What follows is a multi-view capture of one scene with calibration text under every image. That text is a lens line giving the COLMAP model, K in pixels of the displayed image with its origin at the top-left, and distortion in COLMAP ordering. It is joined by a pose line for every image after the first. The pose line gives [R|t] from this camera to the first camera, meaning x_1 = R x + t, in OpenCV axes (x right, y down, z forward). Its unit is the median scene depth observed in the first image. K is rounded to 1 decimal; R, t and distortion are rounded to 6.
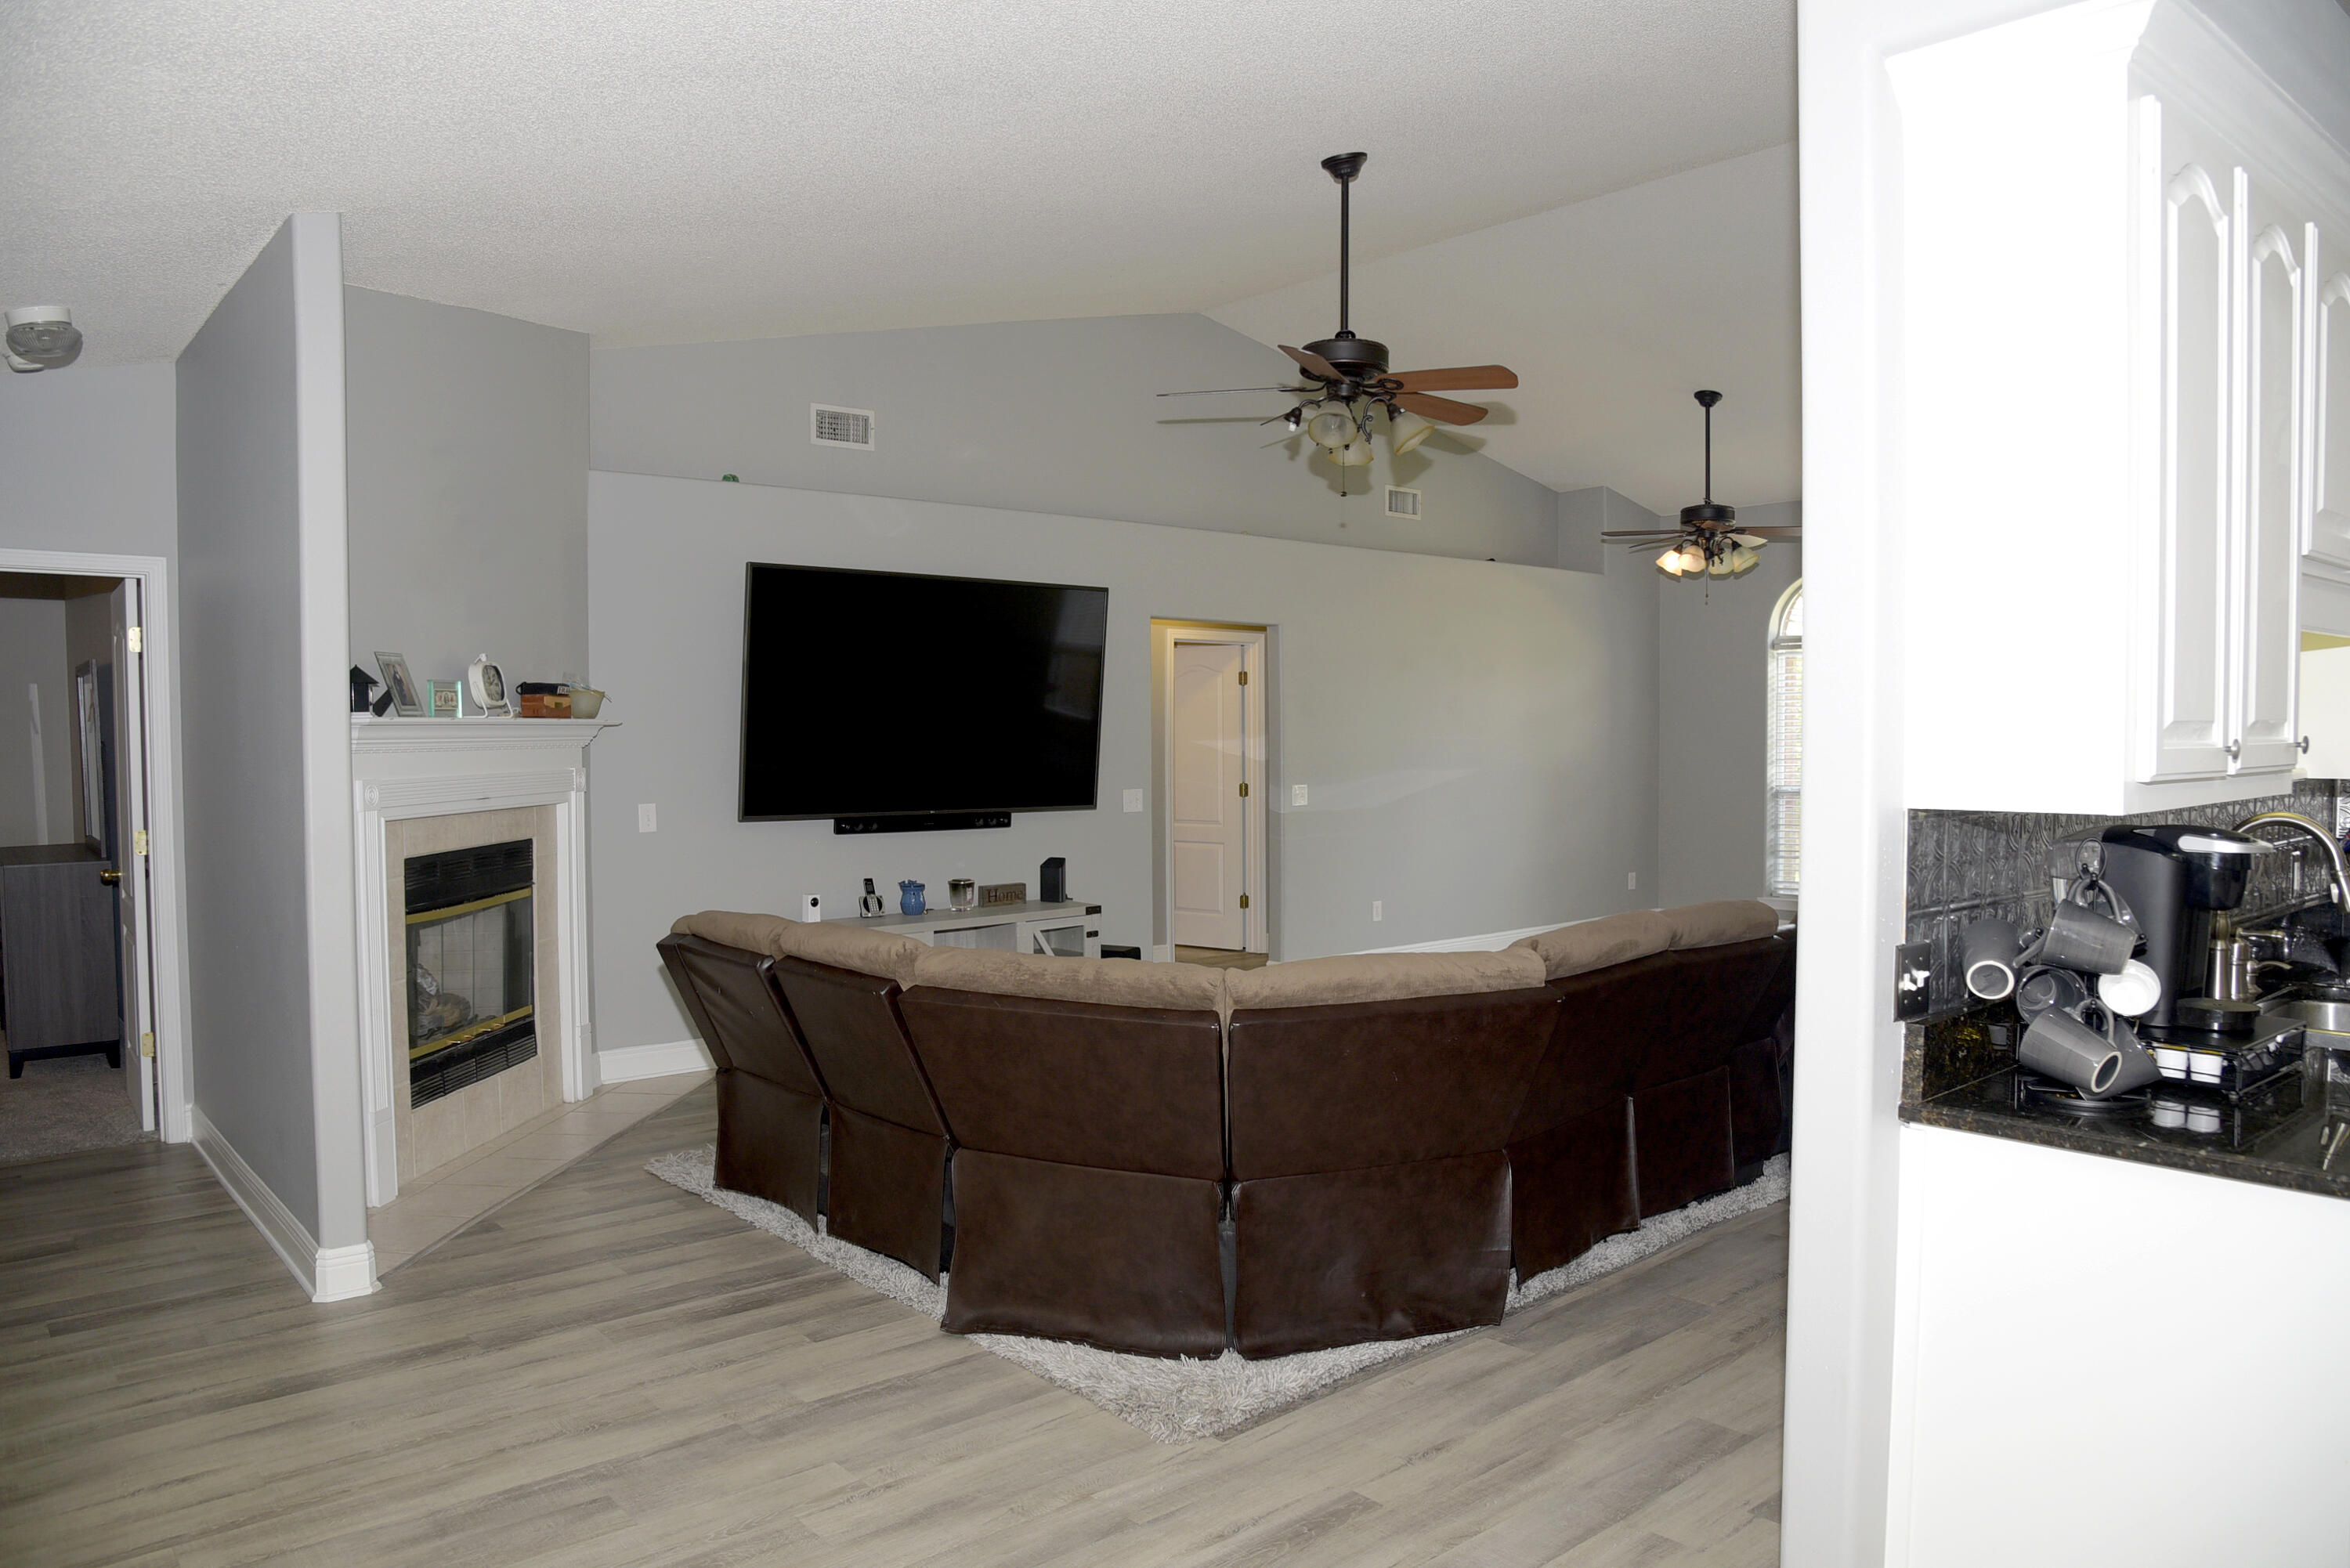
lens RADIAL K [[1603.5, 0, 1175.0], [0, 1603.5, 784.0], [0, 0, 1]] dist [-0.118841, 0.068071]
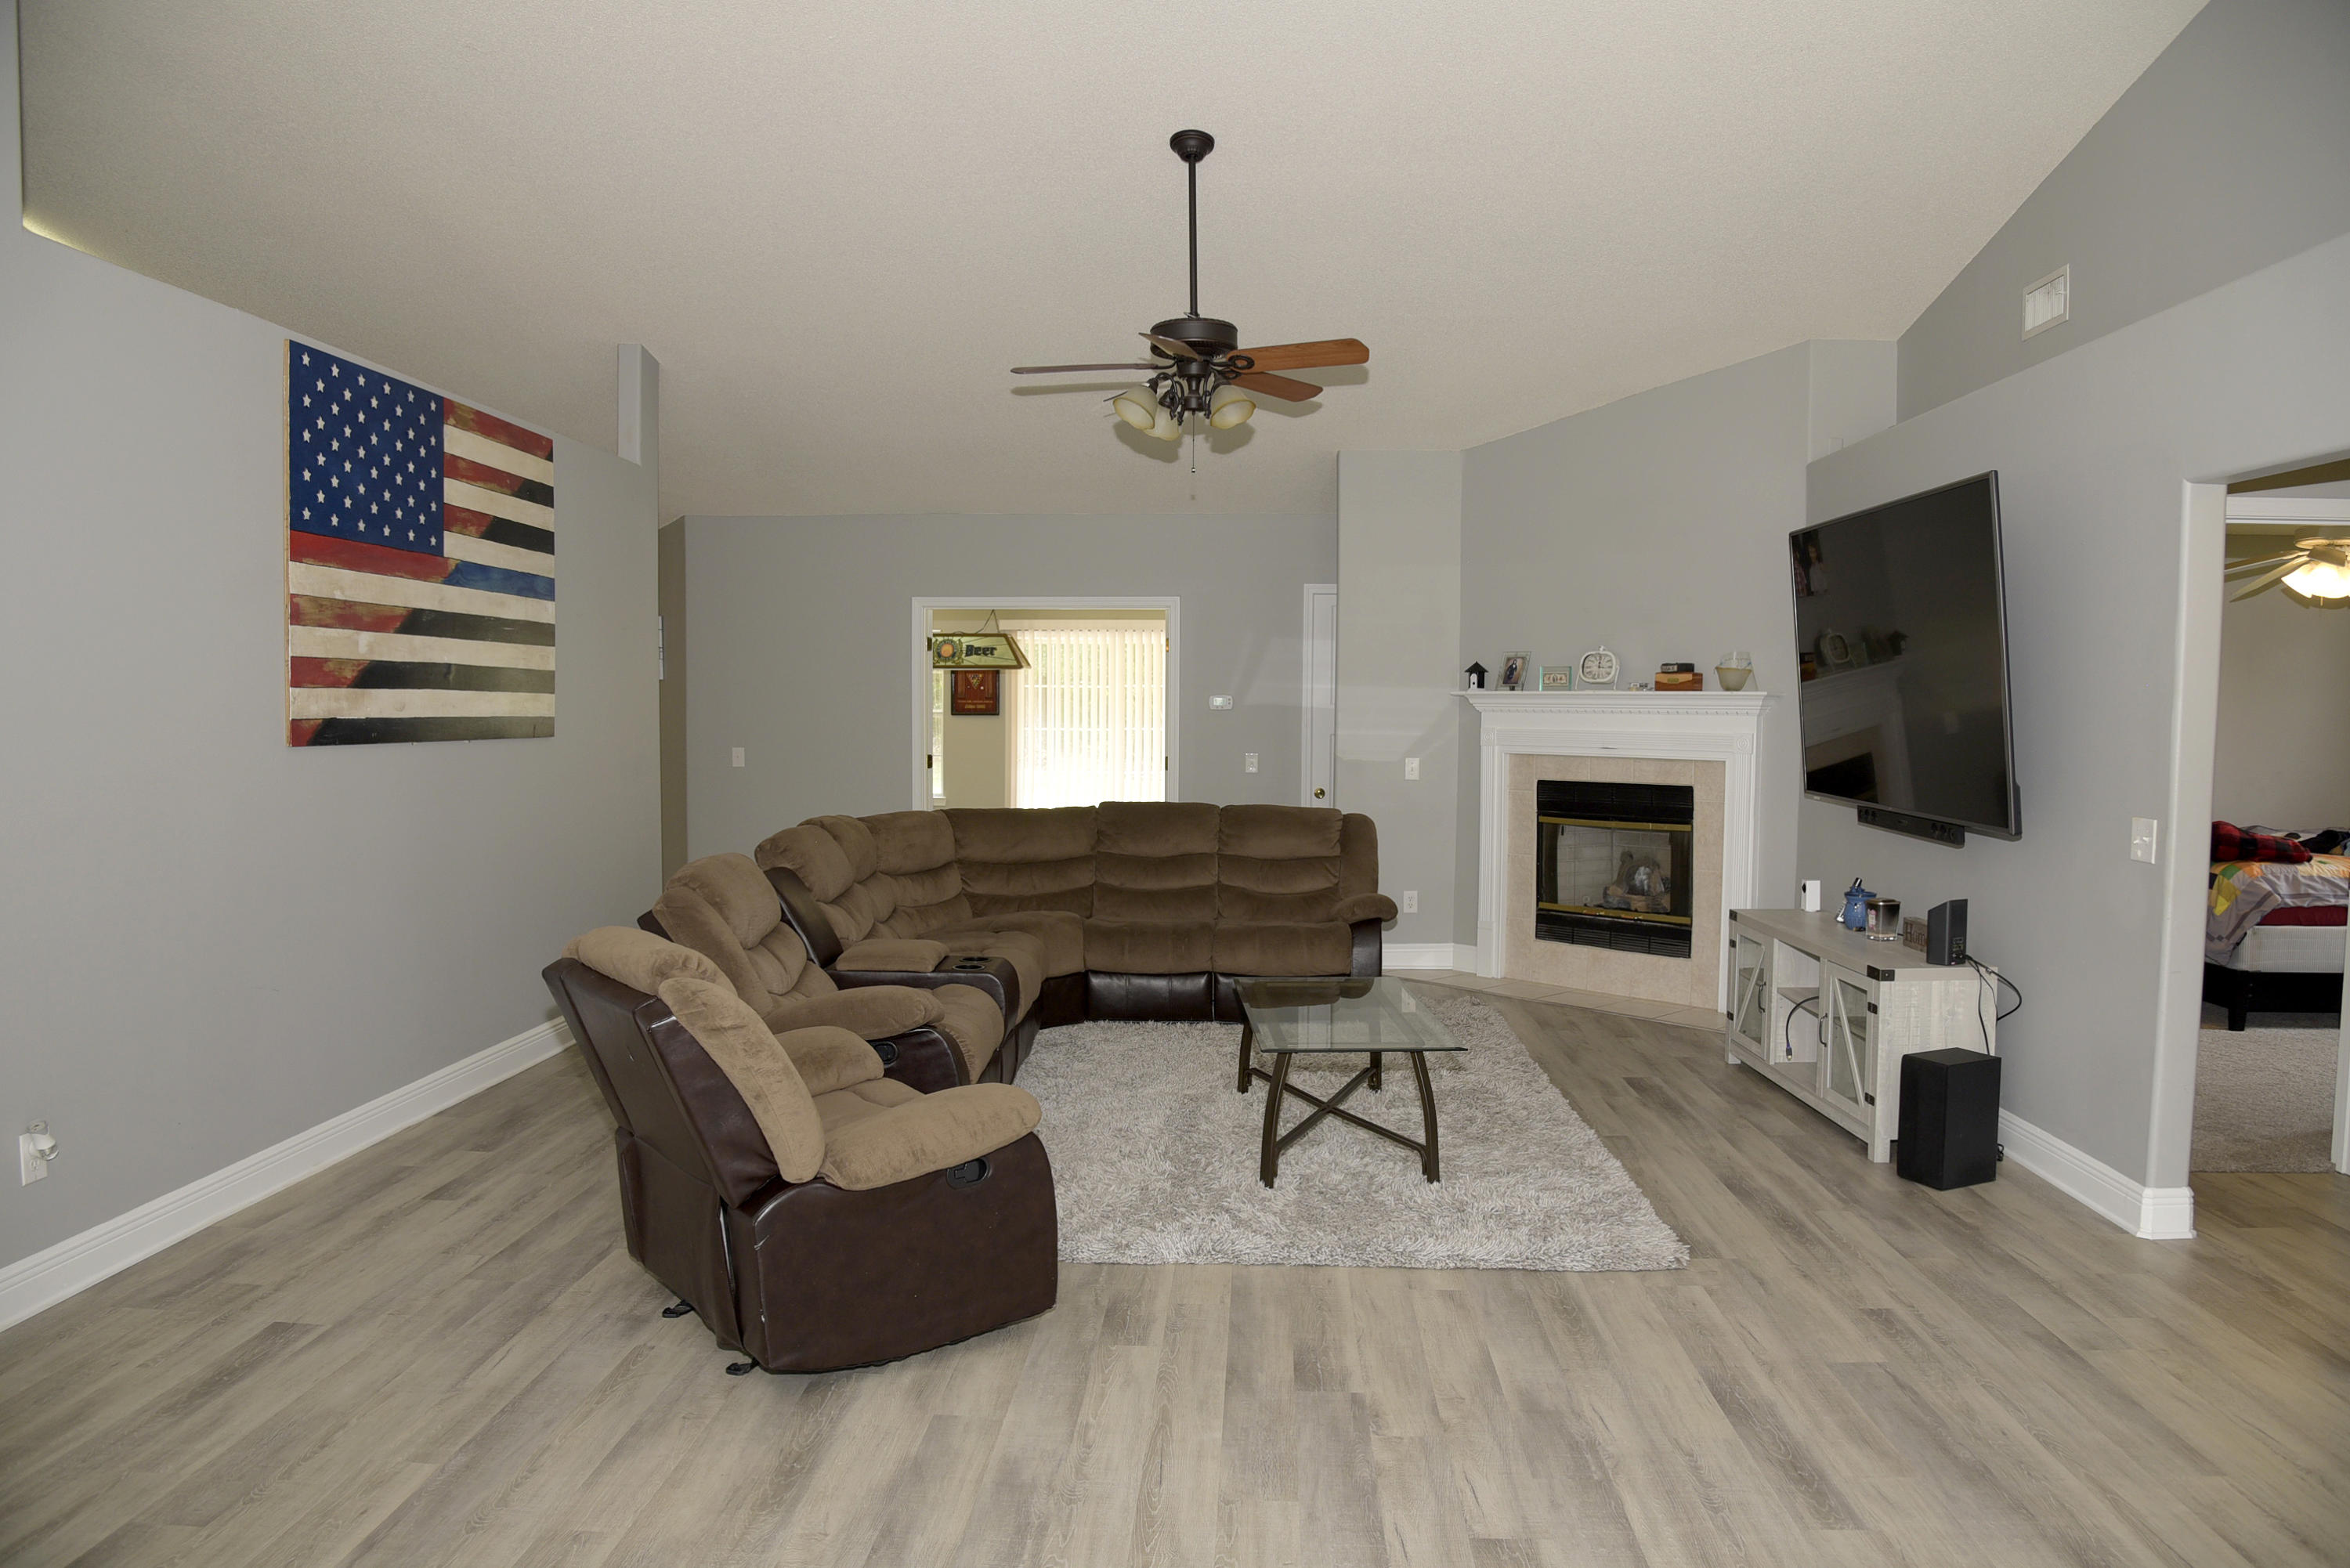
lens RADIAL K [[1603.5, 0, 1175.0], [0, 1603.5, 784.0], [0, 0, 1]] dist [-0.118841, 0.068071]
pose [[-0.689964, 0.038396, -0.722825, 0.864475], [-0.027737, 0.996456, 0.079408, -0.061447], [0.723312, 0.074837, -0.686454, 1.711008]]
